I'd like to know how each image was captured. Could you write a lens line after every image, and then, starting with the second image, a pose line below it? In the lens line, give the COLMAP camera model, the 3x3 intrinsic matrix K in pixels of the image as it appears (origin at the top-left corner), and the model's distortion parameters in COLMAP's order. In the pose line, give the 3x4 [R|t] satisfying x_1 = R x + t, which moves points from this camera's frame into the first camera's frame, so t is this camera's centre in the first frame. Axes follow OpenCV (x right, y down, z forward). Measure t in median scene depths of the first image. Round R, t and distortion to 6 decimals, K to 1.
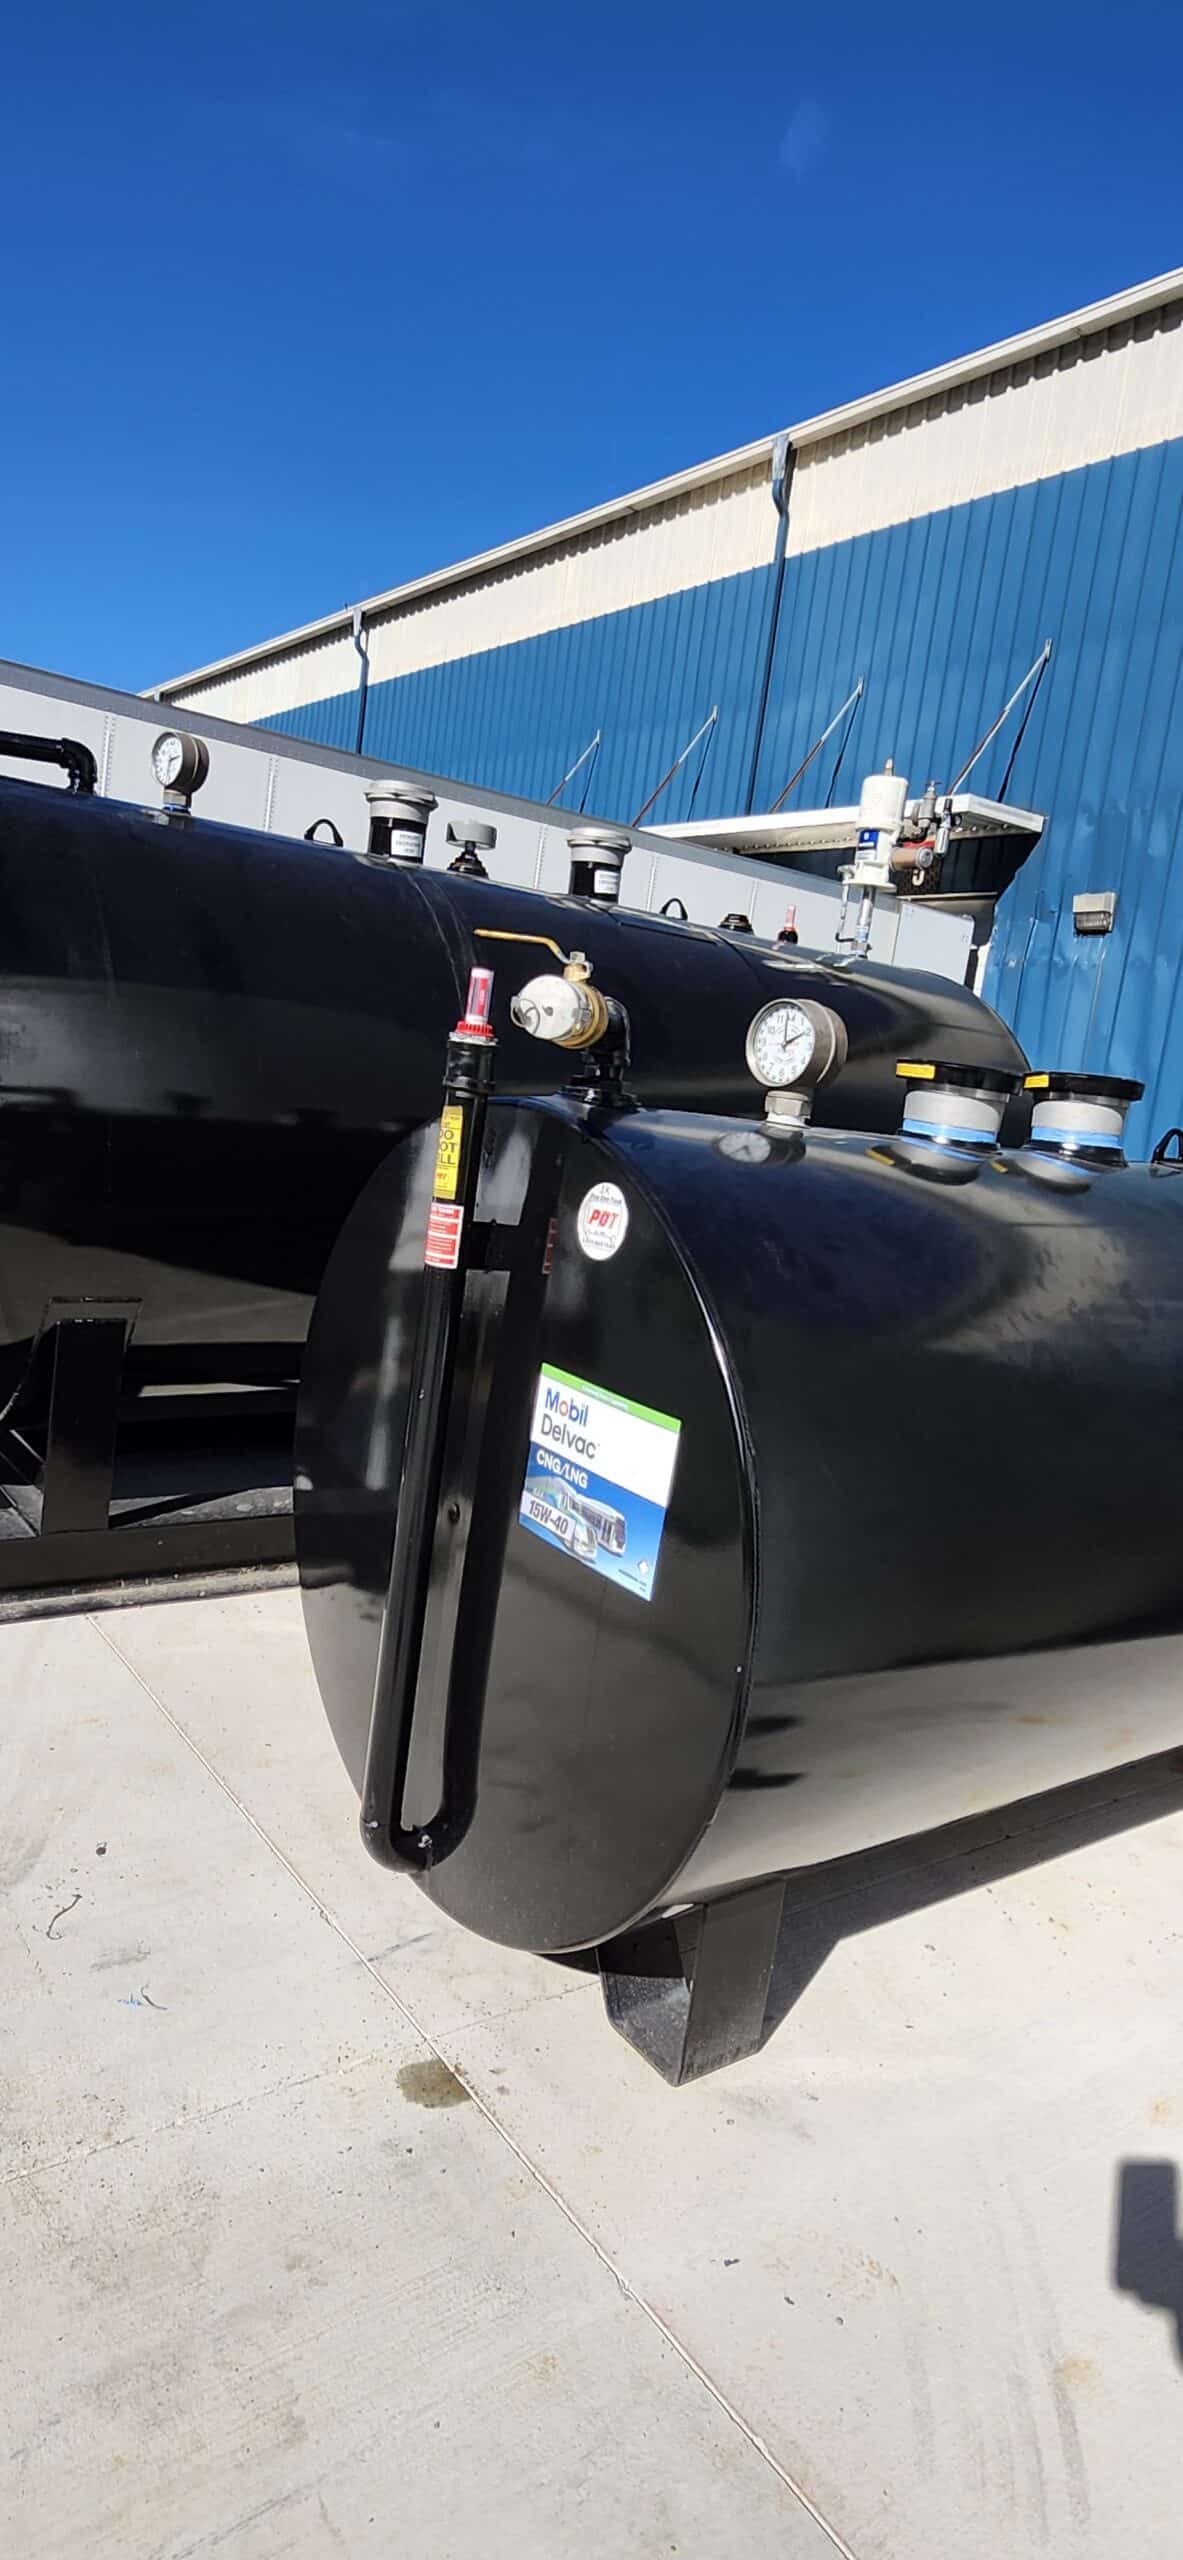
lens RADIAL K [[1448.8, 0, 591.5], [0, 1448.8, 1280.0], [0, 0, 1]] dist [0.002398, -0.001750]
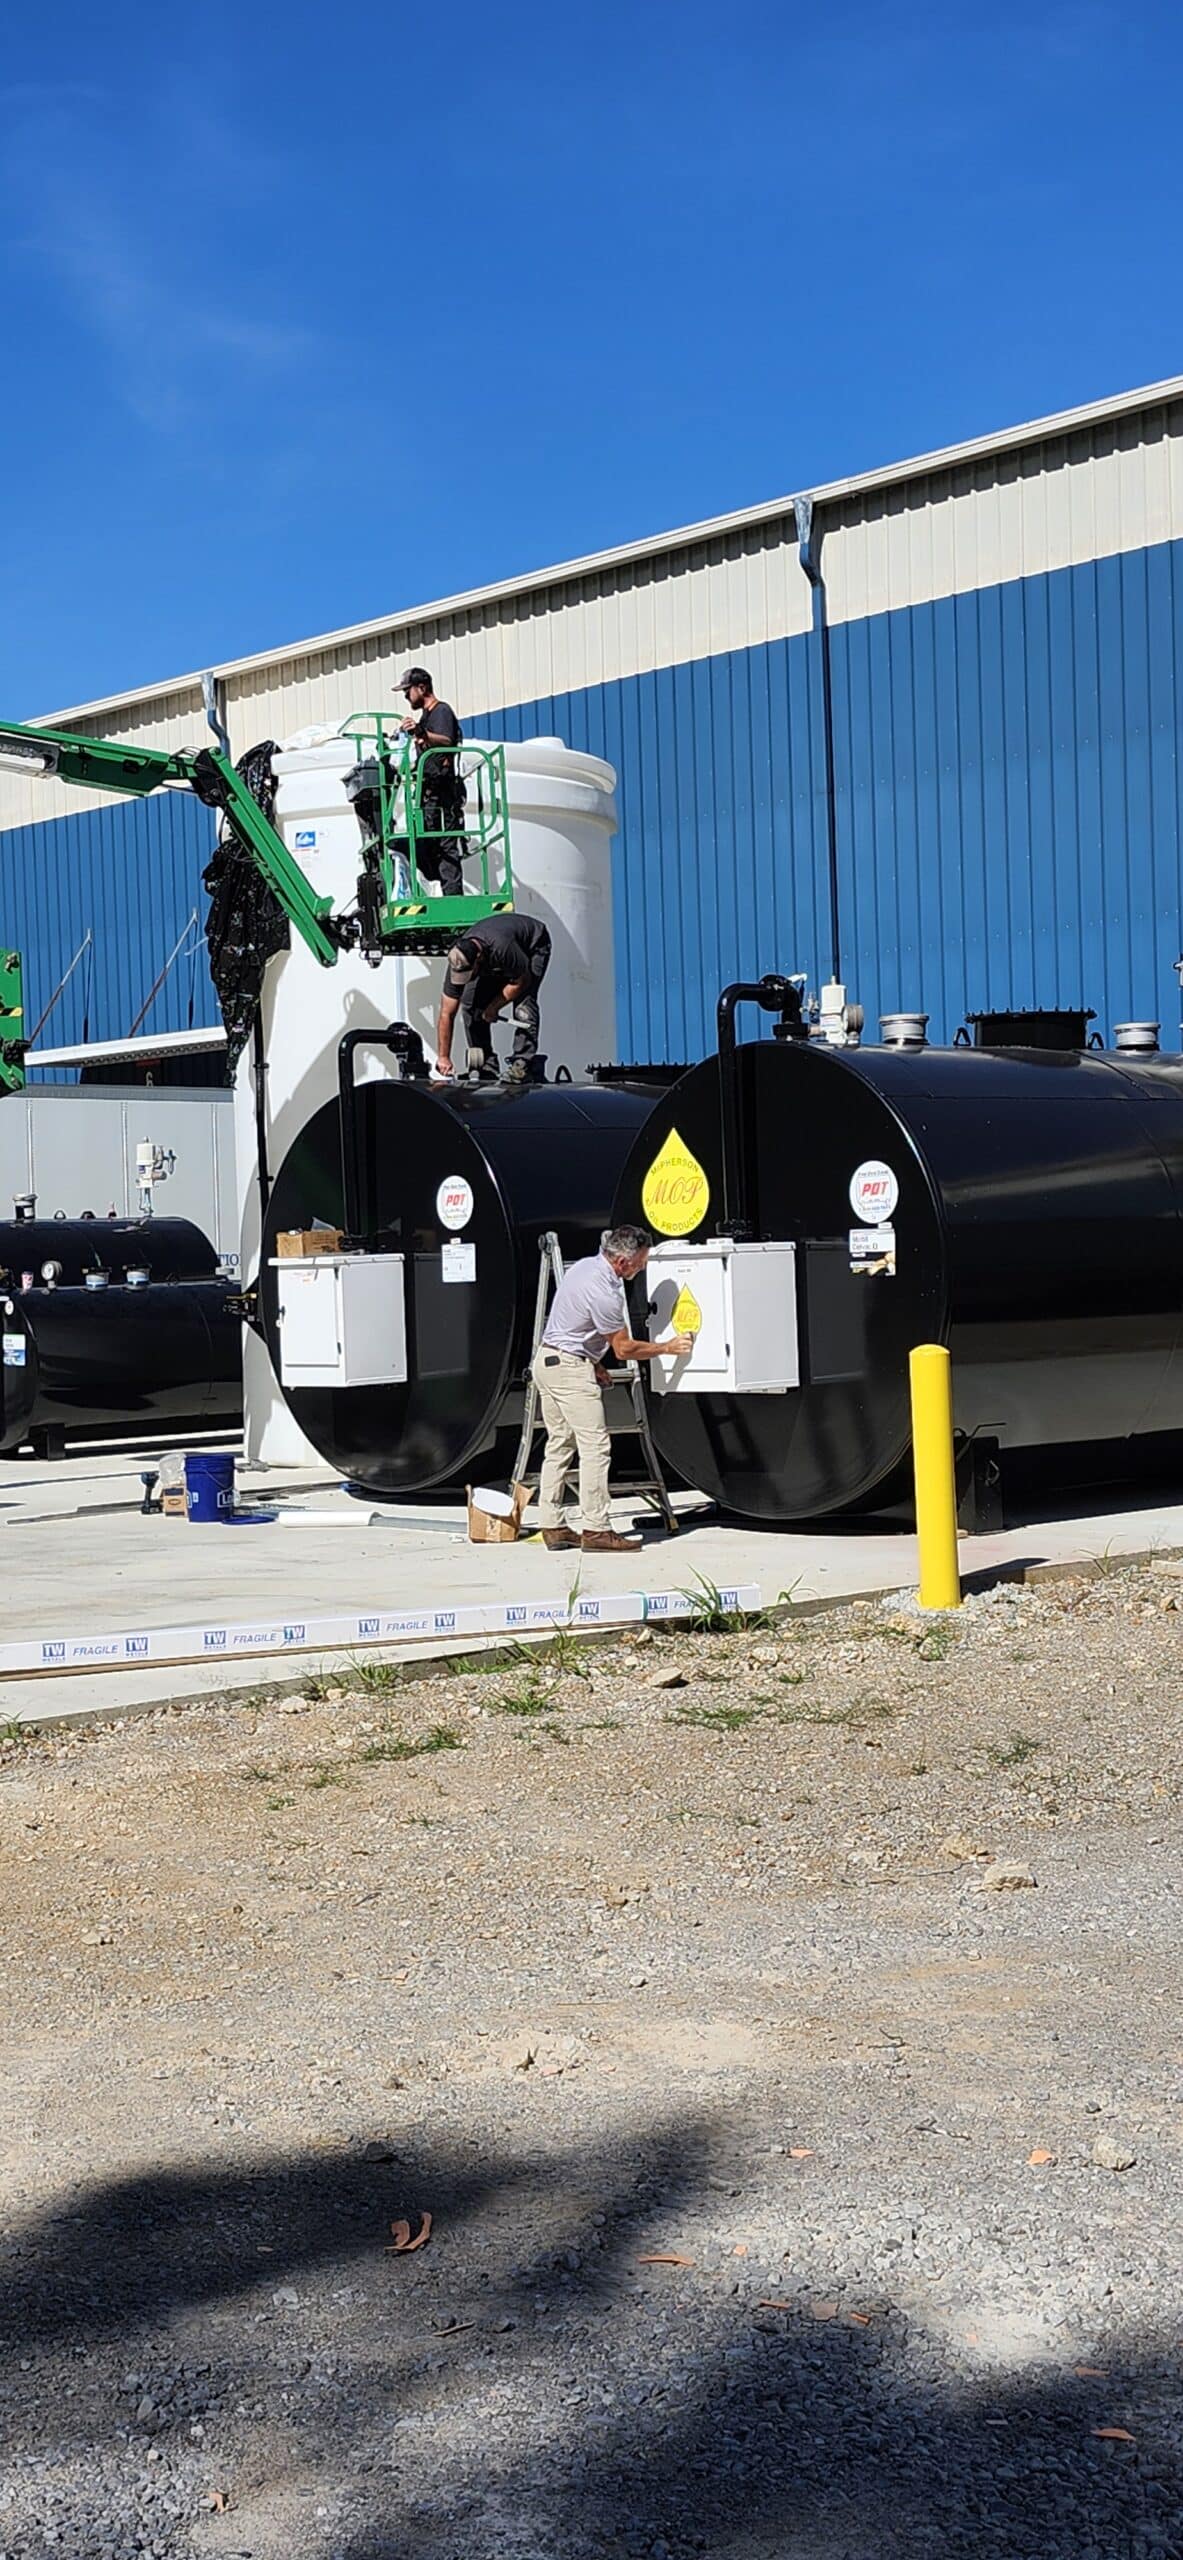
lens RADIAL K [[2990.0, 0, 568.3], [0, 2990.0, 1253.3], [0, 0, 1]] dist [0.129756, -0.016434]
pose [[0.983206, -0.156234, 0.094326, 0.503646], [0.167996, 0.976729, -0.133331, 0.785880], [-0.071300, 0.146939, 0.986573, -5.033597]]
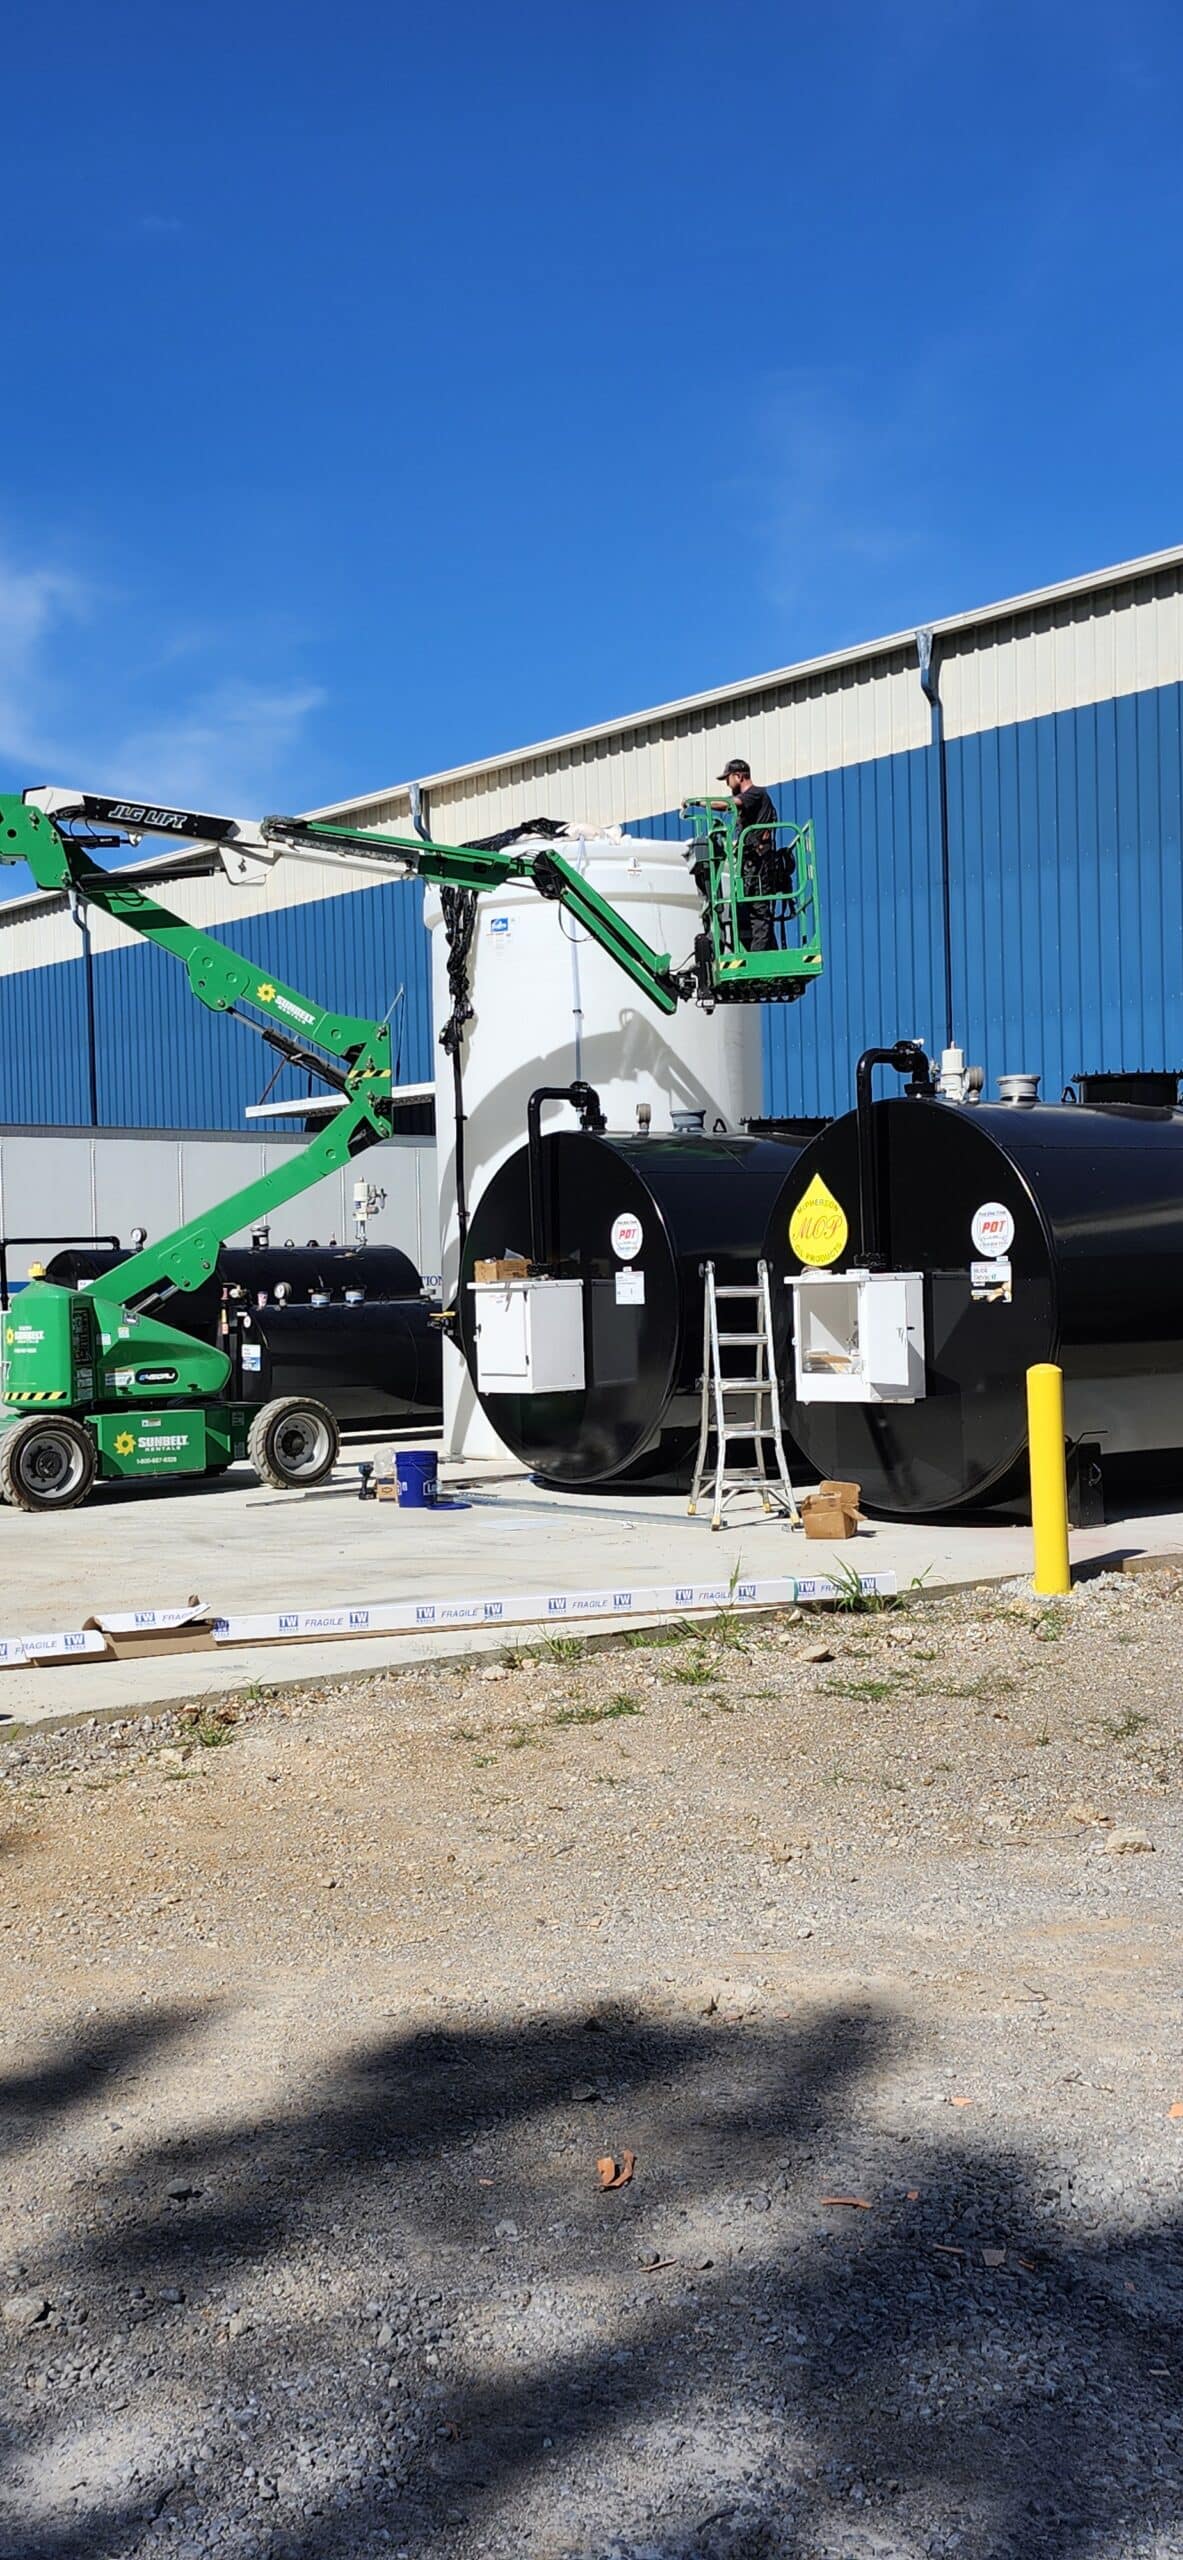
lens RADIAL K [[2517.7, 0, 585.1], [0, 2517.7, 1290.9], [0, 0, 1]] dist [0.122592, -0.019377]
pose [[0.987583, -0.150576, 0.044791, 0.488557], [0.155317, 0.978660, -0.134540, 0.761384], [-0.023577, 0.139827, 0.989895, -4.956049]]
